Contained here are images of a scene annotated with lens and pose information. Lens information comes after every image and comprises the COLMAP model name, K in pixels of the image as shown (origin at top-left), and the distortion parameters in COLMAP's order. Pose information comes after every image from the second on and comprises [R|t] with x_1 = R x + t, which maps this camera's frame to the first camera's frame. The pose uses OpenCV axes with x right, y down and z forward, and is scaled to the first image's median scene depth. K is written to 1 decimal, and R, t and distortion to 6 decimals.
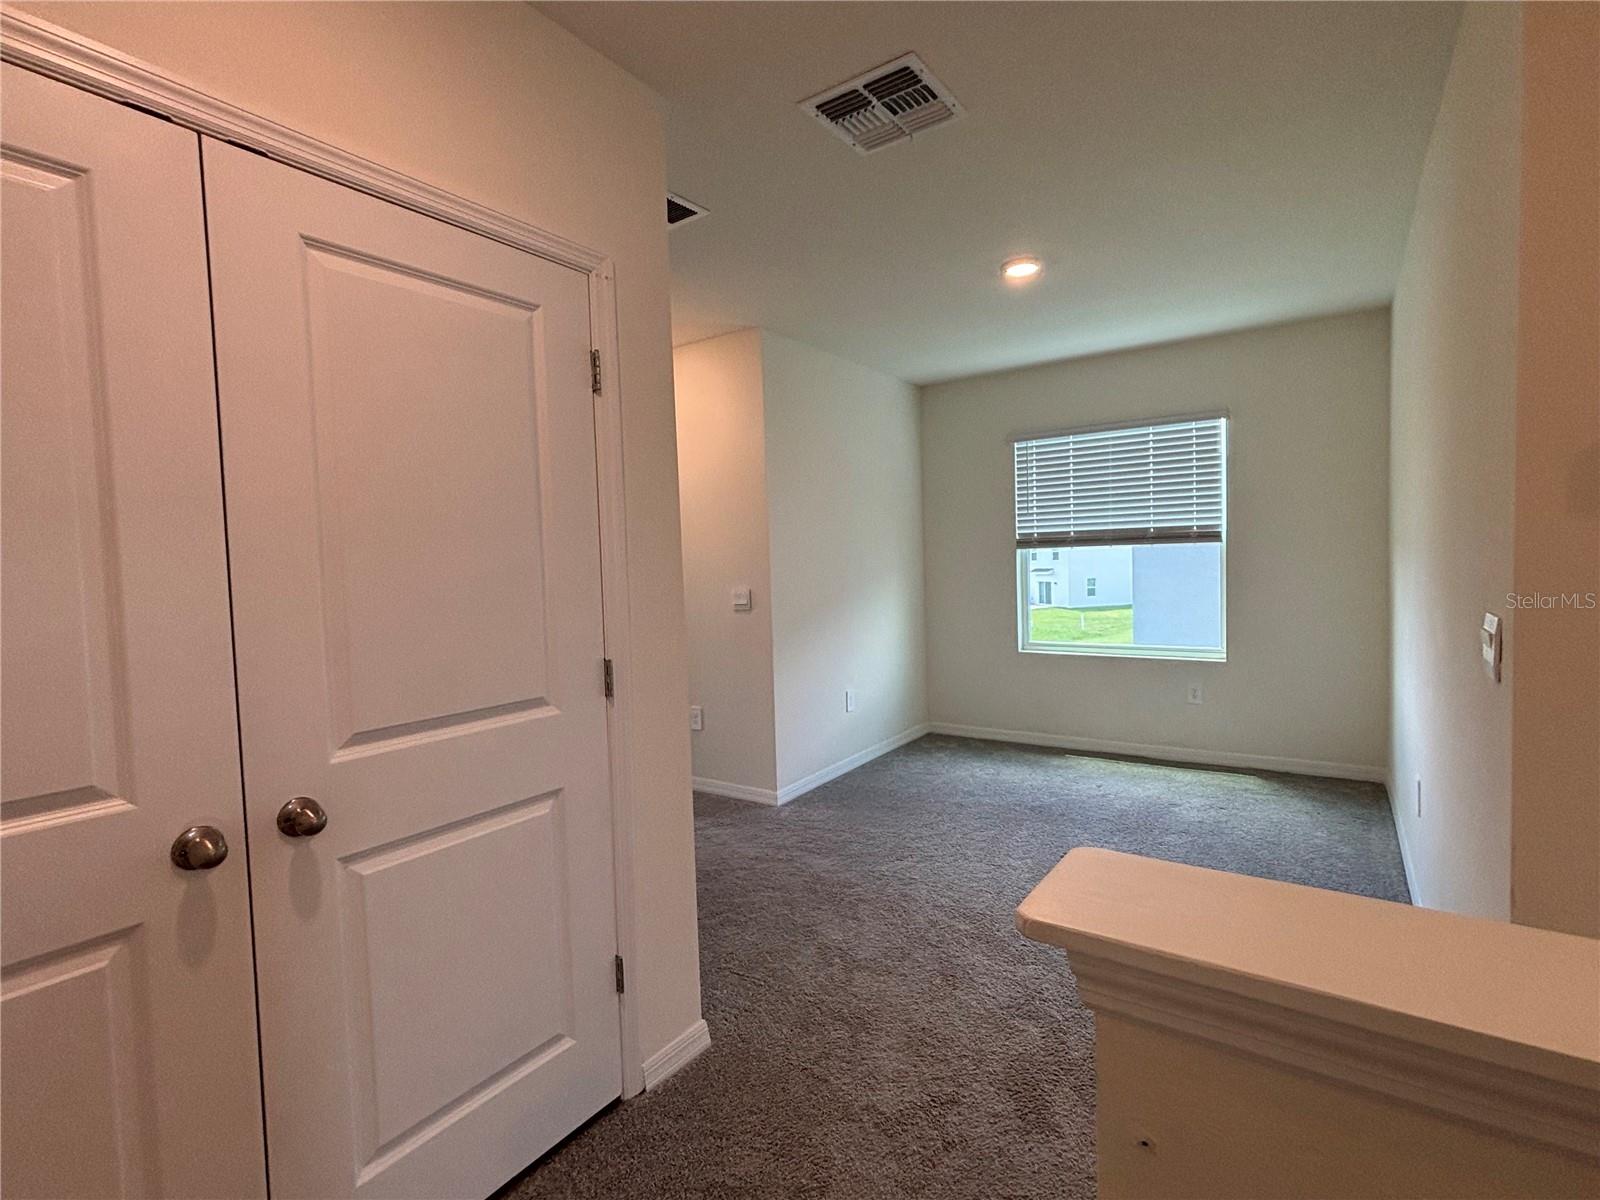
lens RADIAL K [[733.3, 0, 785.5], [0, 733.3, 604.9], [0, 0, 1]] dist [-0.002707, -0.000420]
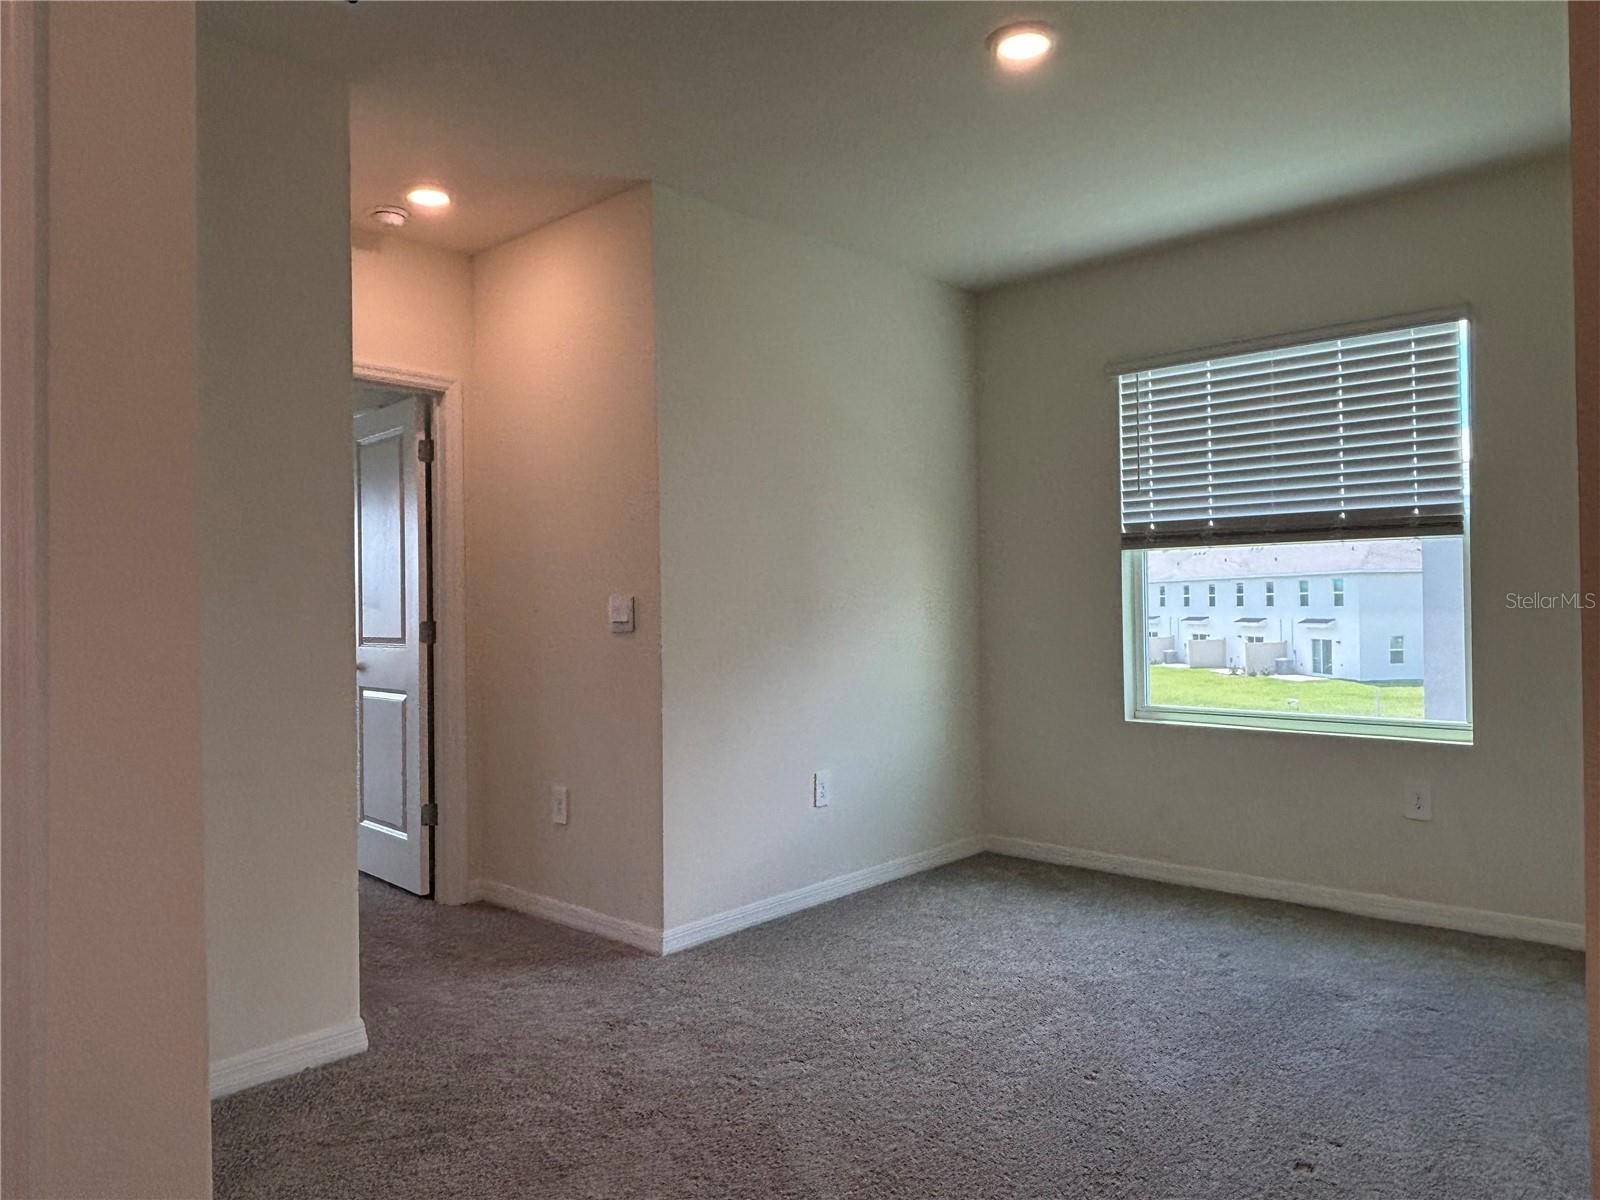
lens RADIAL K [[1060.8, 0, 793.4], [0, 1060.8, 608.2], [0, 0, 1]] dist [-0.004769, 0.001101]
pose [[0.990937, 0.019471, -0.132912, 0.181293], [-0.026637, 0.998273, -0.052351, 0.027047], [0.131663, 0.055417, 0.989744, 0.113856]]
